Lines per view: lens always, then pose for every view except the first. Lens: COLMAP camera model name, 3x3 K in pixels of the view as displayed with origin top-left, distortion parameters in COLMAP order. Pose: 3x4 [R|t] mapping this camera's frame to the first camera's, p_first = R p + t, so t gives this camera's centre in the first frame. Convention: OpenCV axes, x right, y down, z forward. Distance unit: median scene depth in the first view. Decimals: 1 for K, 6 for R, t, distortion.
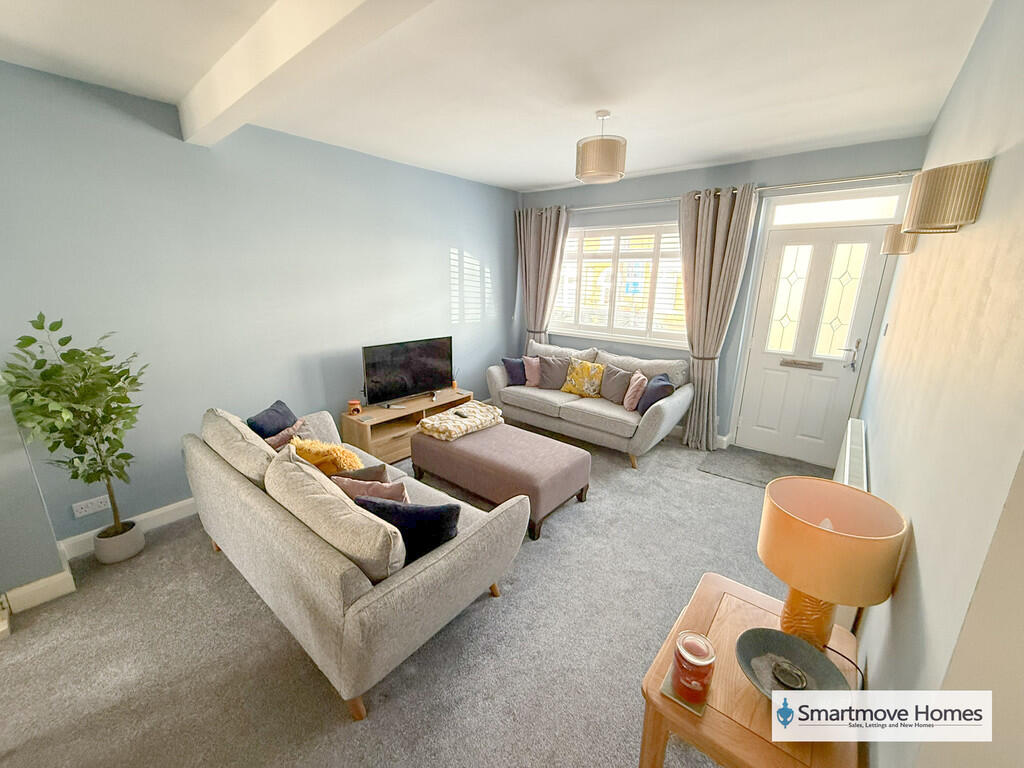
lens RADIAL K [[408.6, 0, 508.3], [0, 408.6, 382.6], [0, 0, 1]] dist [0.001061, -0.000240]
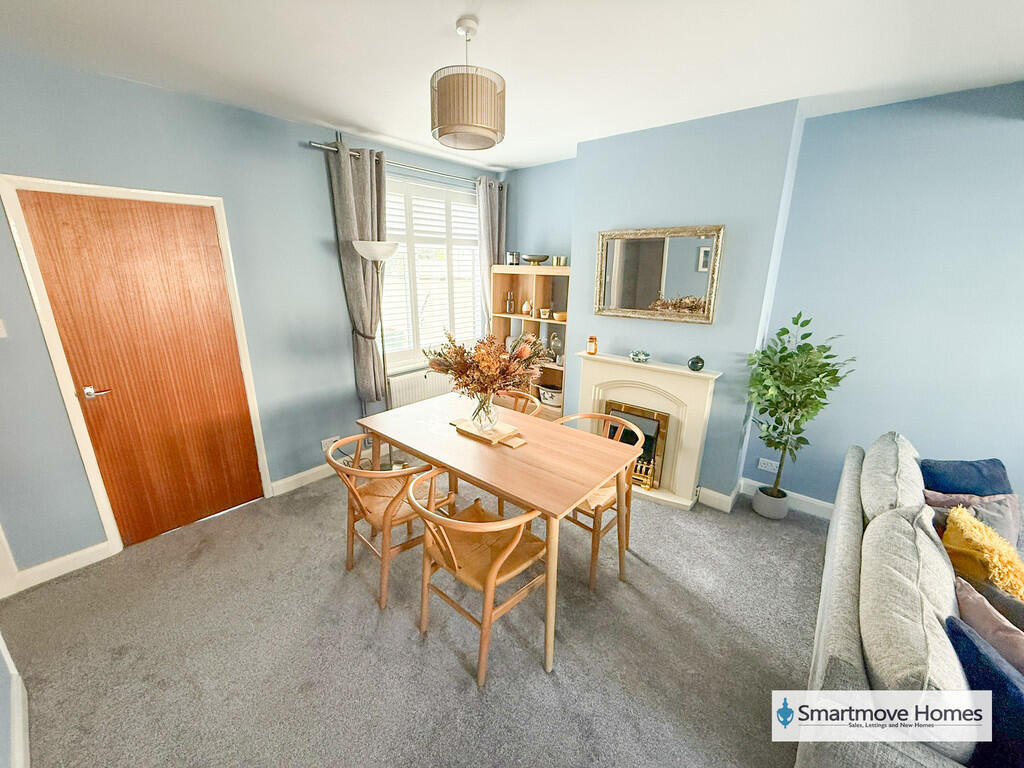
lens RADIAL K [[408.6, 0, 508.3], [0, 408.6, 382.6], [0, 0, 1]] dist [0.001061, -0.000240]
pose [[-0.018633, 0.261764, -0.964952, 0.095094], [-0.265749, 0.929107, 0.257172, -0.030559], [0.963862, 0.261227, 0.052252, 0.067153]]
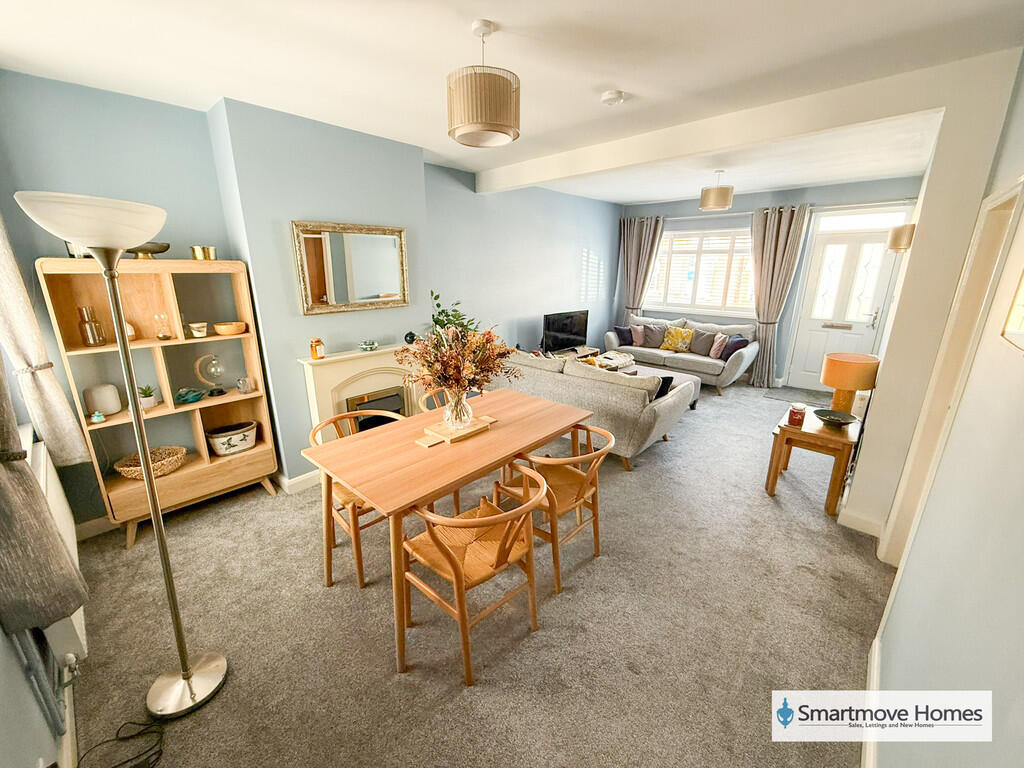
lens RADIAL K [[408.6, 0, 508.3], [0, 408.6, 382.6], [0, 0, 1]] dist [0.001061, -0.000240]
pose [[0.998863, 0.002097, -0.047626, -0.408115], [-0.000999, 0.999734, 0.023059, 0.130921], [0.047662, -0.022985, 0.998599, -0.548146]]
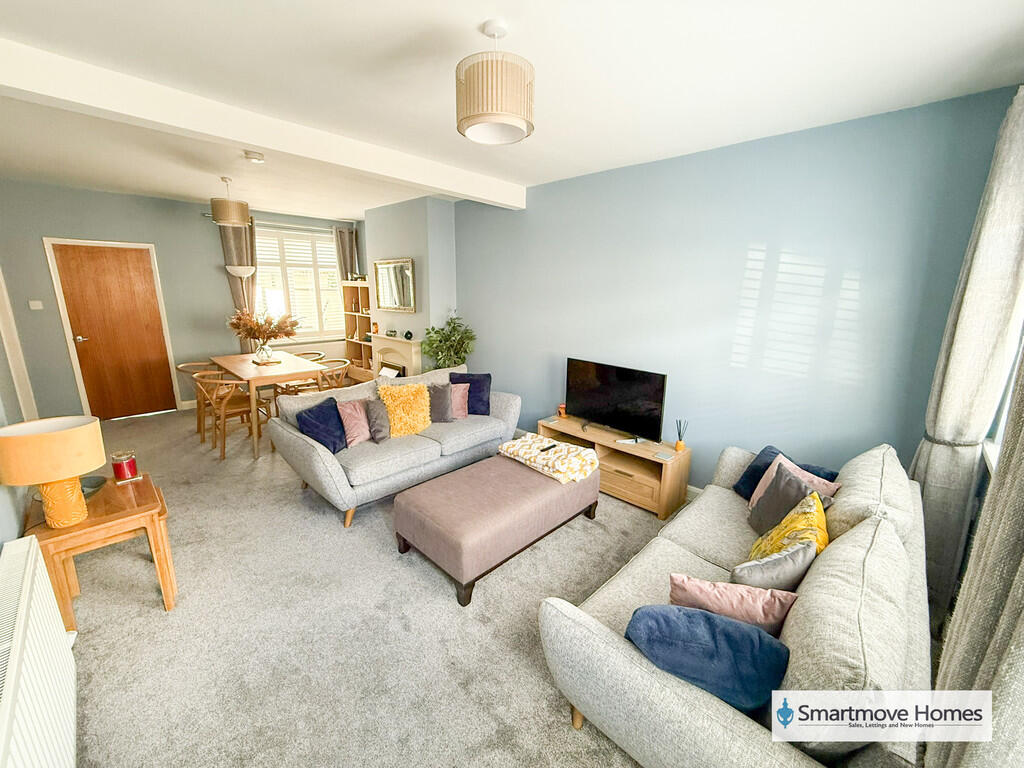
lens RADIAL K [[403.7, 0, 512.0], [0, 403.7, 384.0], [0, 0, 1]] dist [-0.000843, -0.000198]
pose [[-0.078606, 0.218925, -0.972570, 0.677915], [-0.271537, 0.934000, 0.232189, -0.220932], [0.959213, 0.282340, -0.013972, 0.866427]]
